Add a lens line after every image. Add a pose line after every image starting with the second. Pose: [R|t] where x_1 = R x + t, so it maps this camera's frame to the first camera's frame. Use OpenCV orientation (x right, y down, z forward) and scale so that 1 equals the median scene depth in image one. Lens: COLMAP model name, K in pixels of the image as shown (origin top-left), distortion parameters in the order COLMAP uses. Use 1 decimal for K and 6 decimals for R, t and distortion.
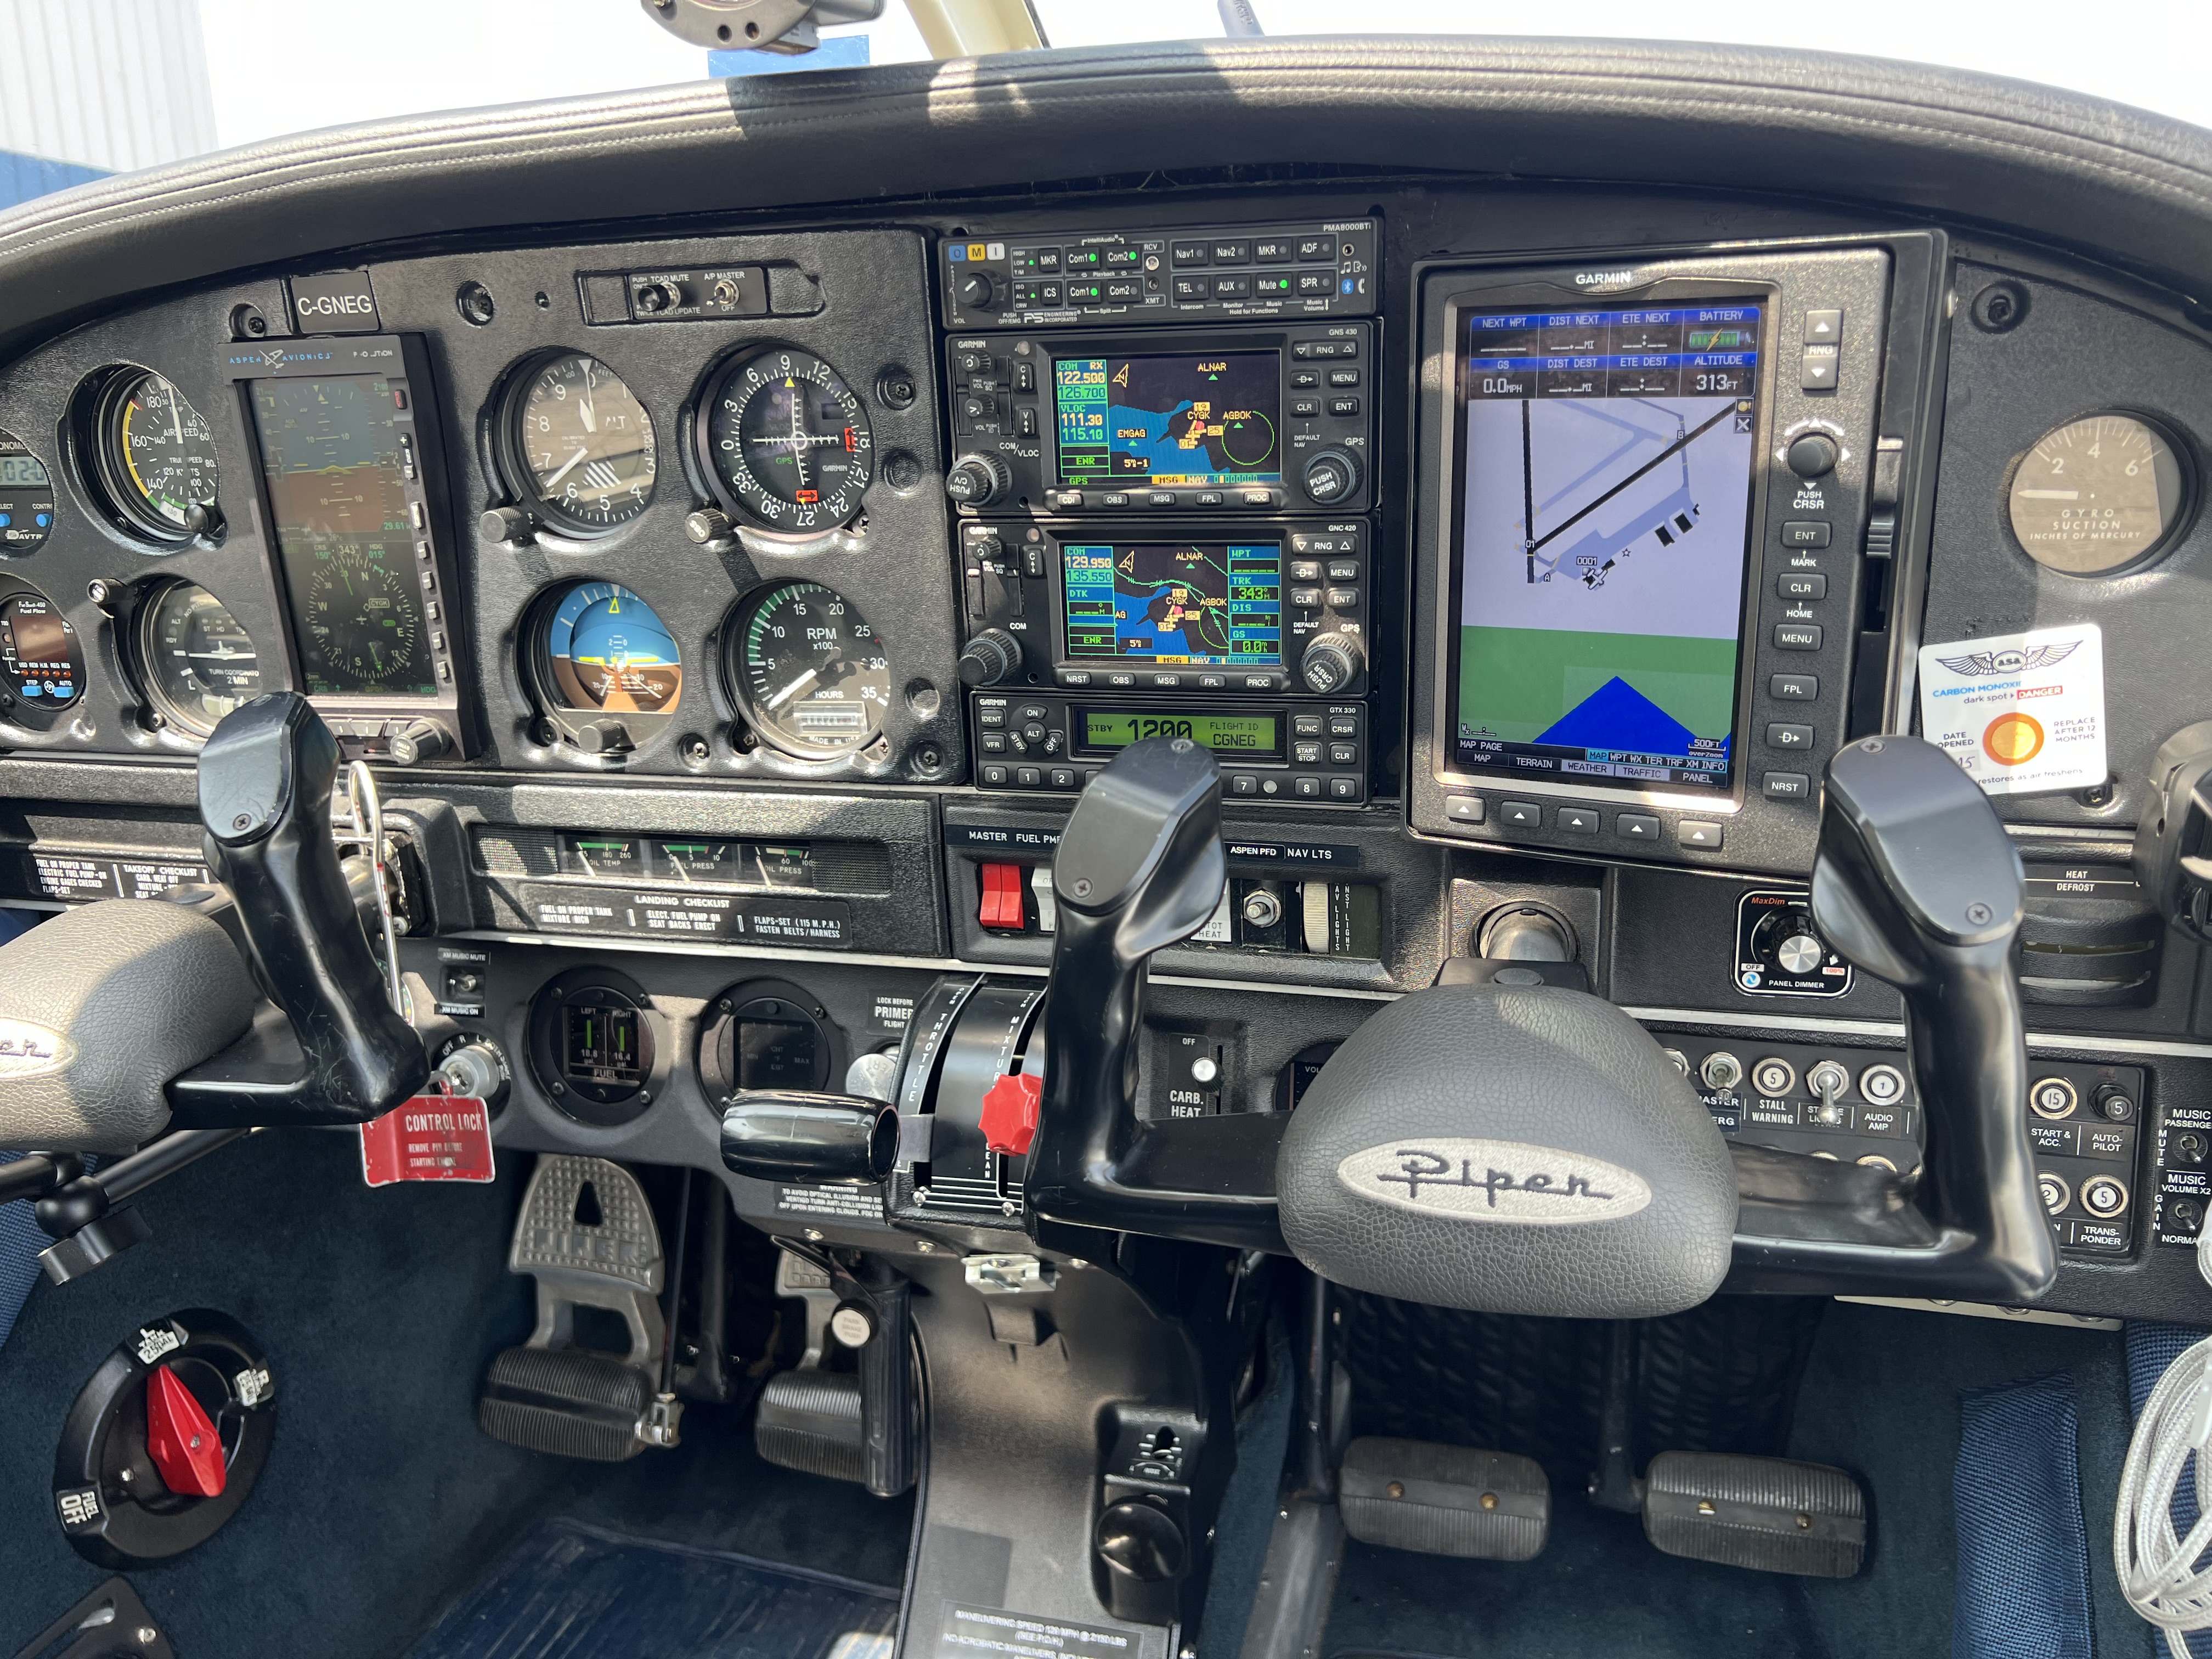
lens RADIAL K [[1686.4, 0, 1114.6], [0, 1686.4, 827.1], [0, 0, 1]] dist [0.042861, -0.056536]
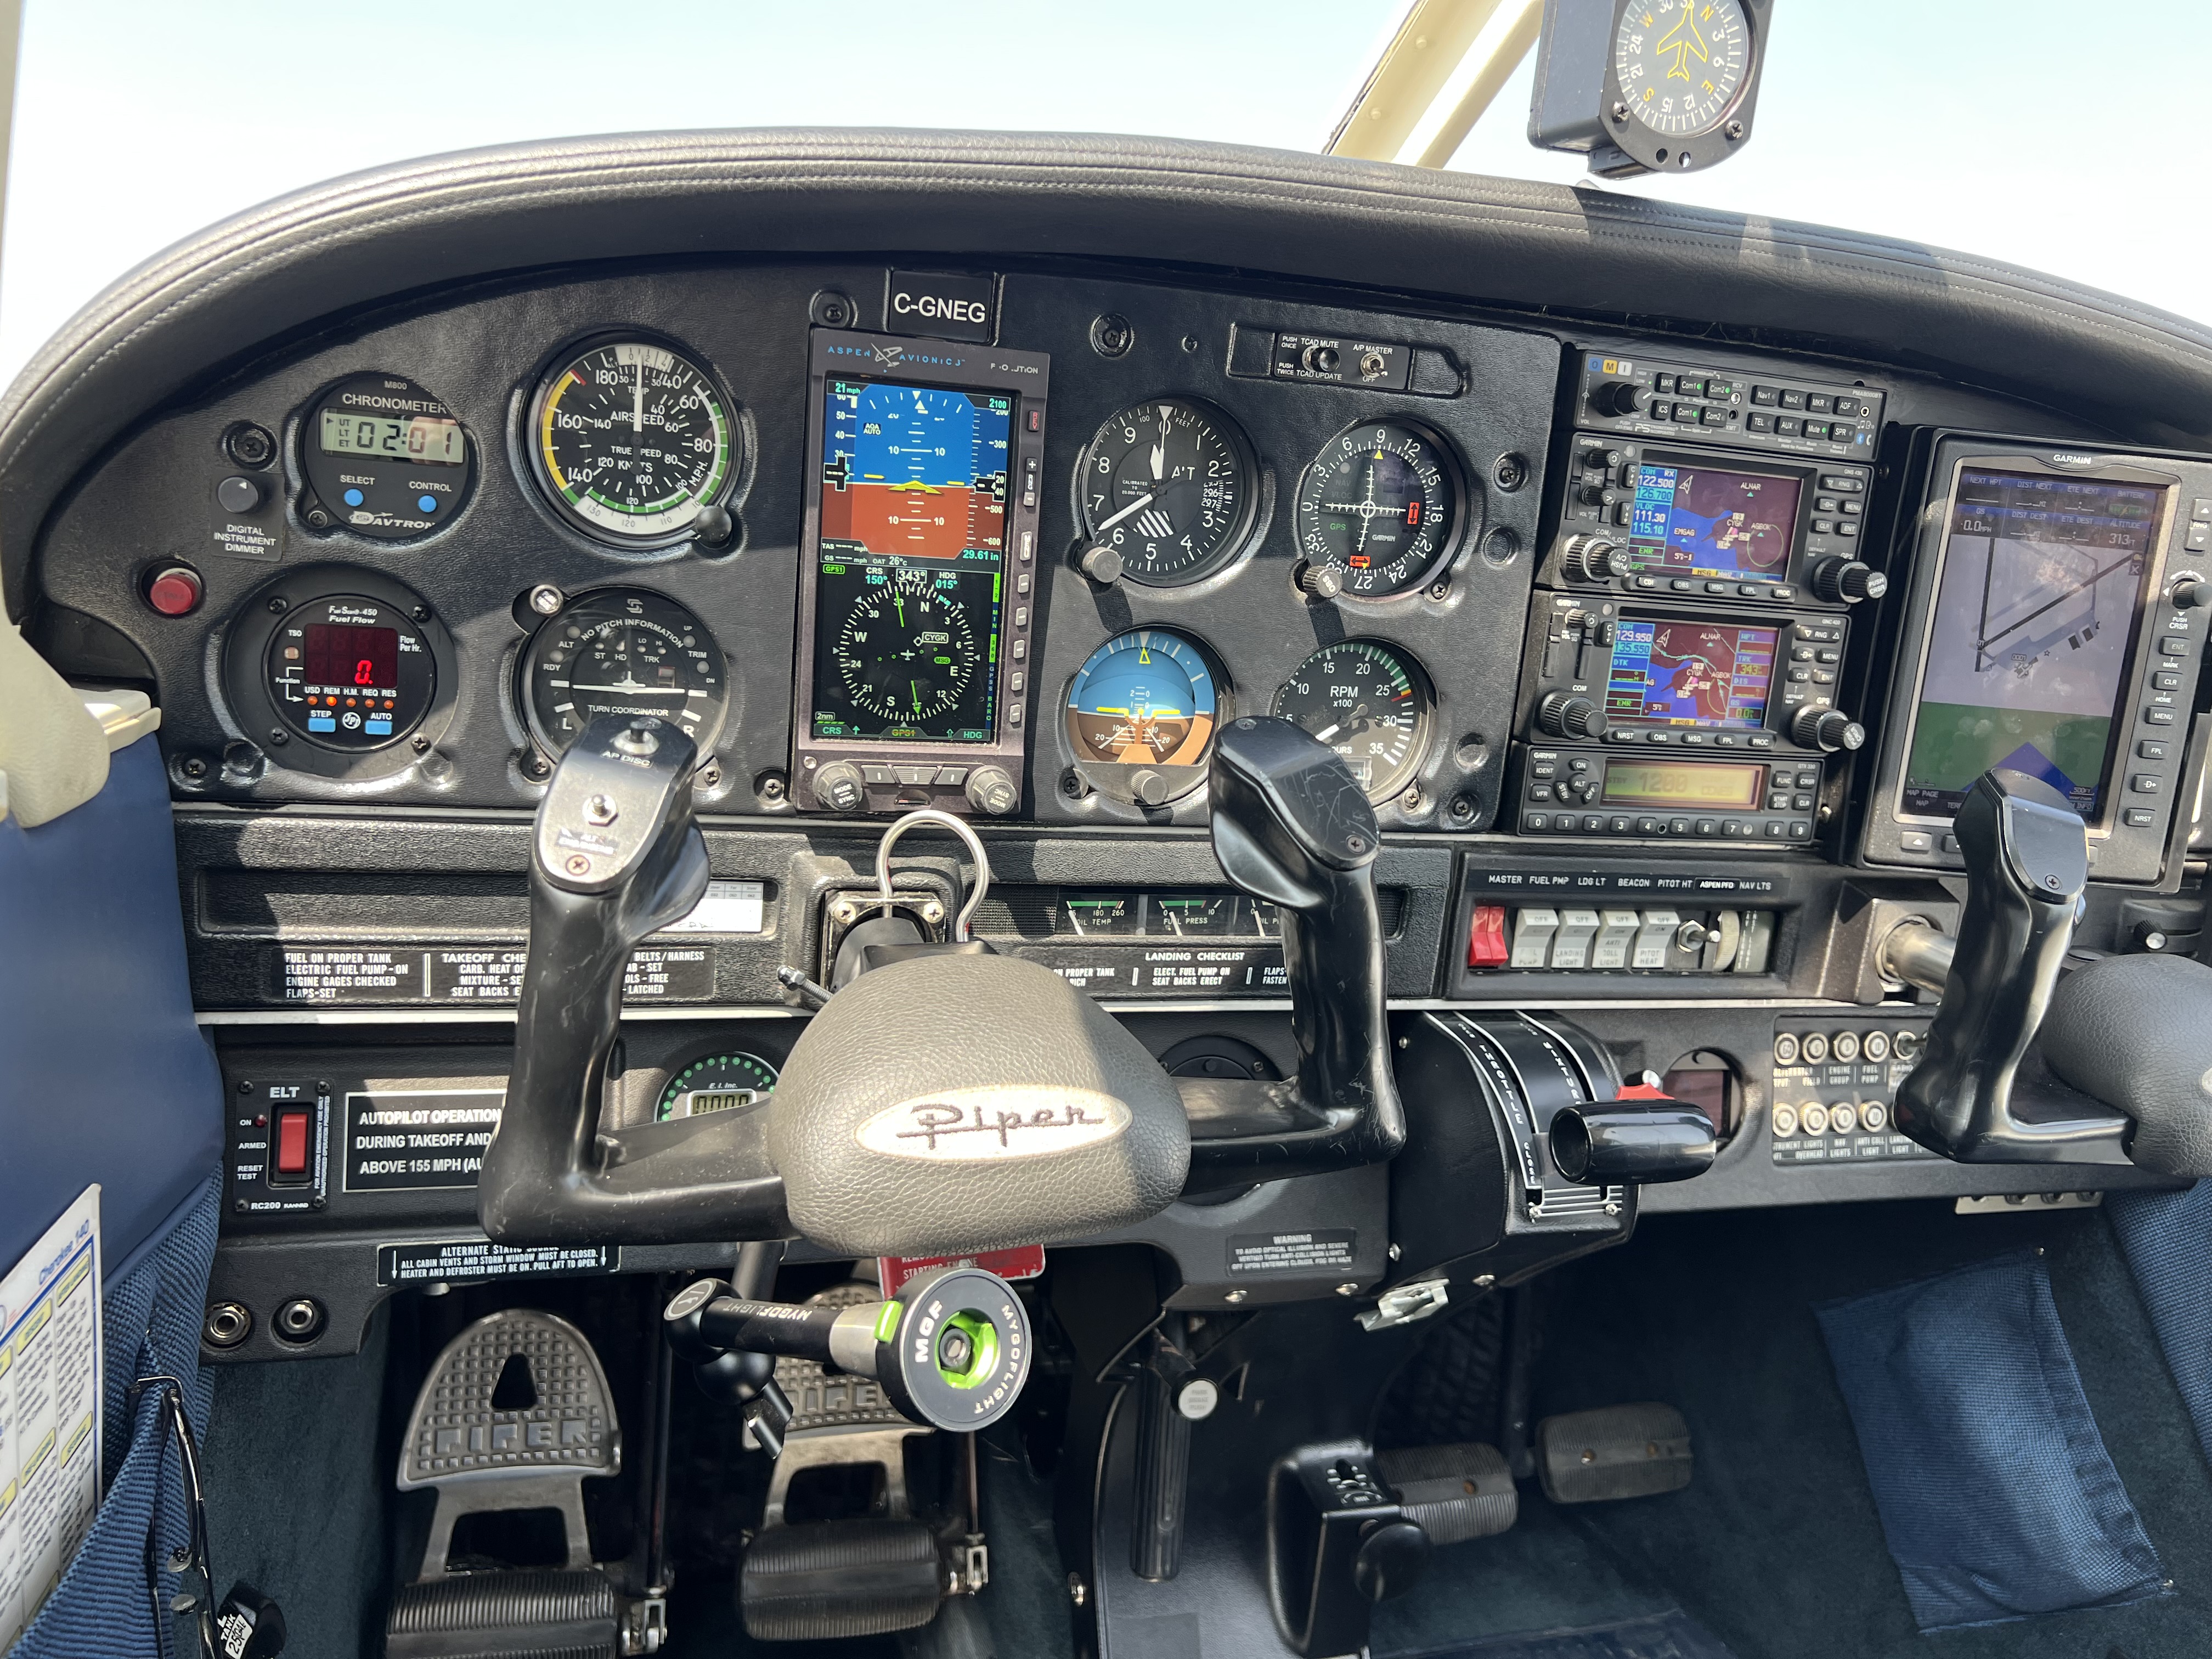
lens RADIAL K [[1686.4, 0, 1095.9], [0, 1686.4, 826.7], [0, 0, 1]] dist [0.042861, -0.056536]
pose [[0.833091, 0.004515, 0.553117, -0.882109], [0.041567, 0.996628, -0.070743, 0.036765], [-0.551572, 0.081926, 0.830094, 0.222215]]
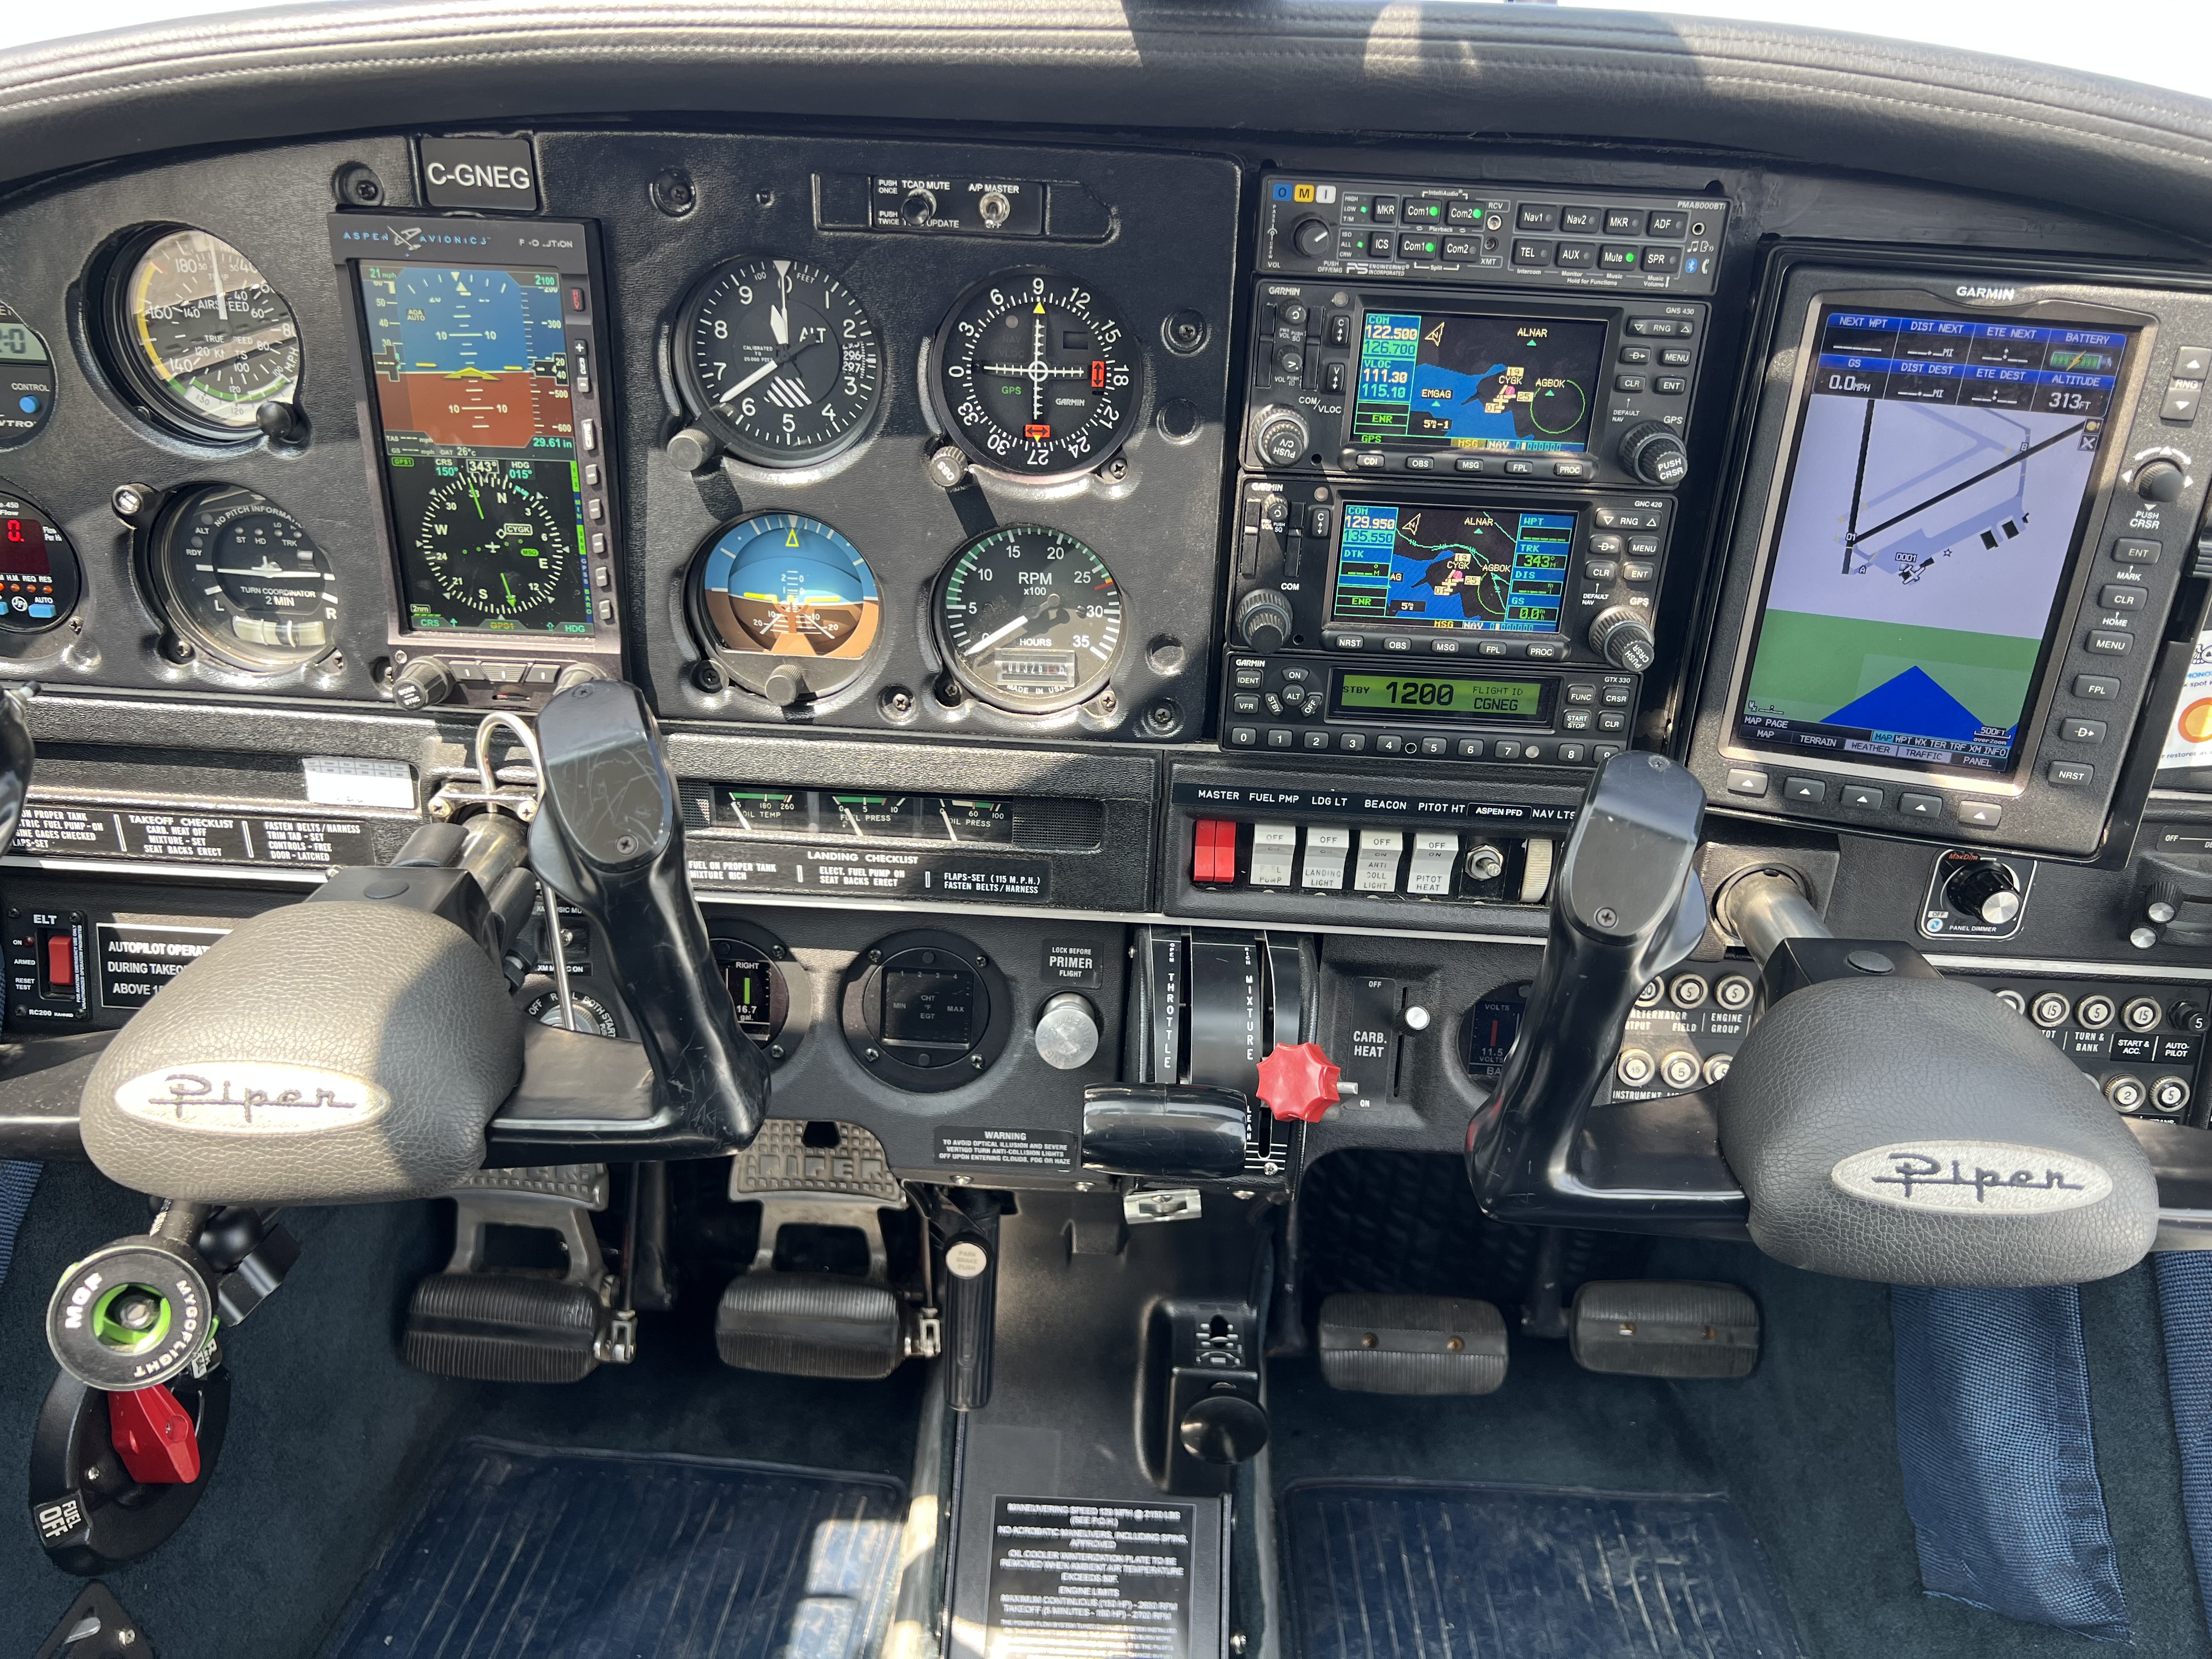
lens RADIAL K [[1686.4, 0, 1101.0], [0, 1686.4, 845.0], [0, 0, 1]] dist [0.042861, -0.056536]
pose [[0.968423, -0.025282, 0.248026, -0.374520], [-0.008258, 0.991046, 0.133265, -0.092593], [-0.249175, -0.131105, 0.959543, 0.072084]]
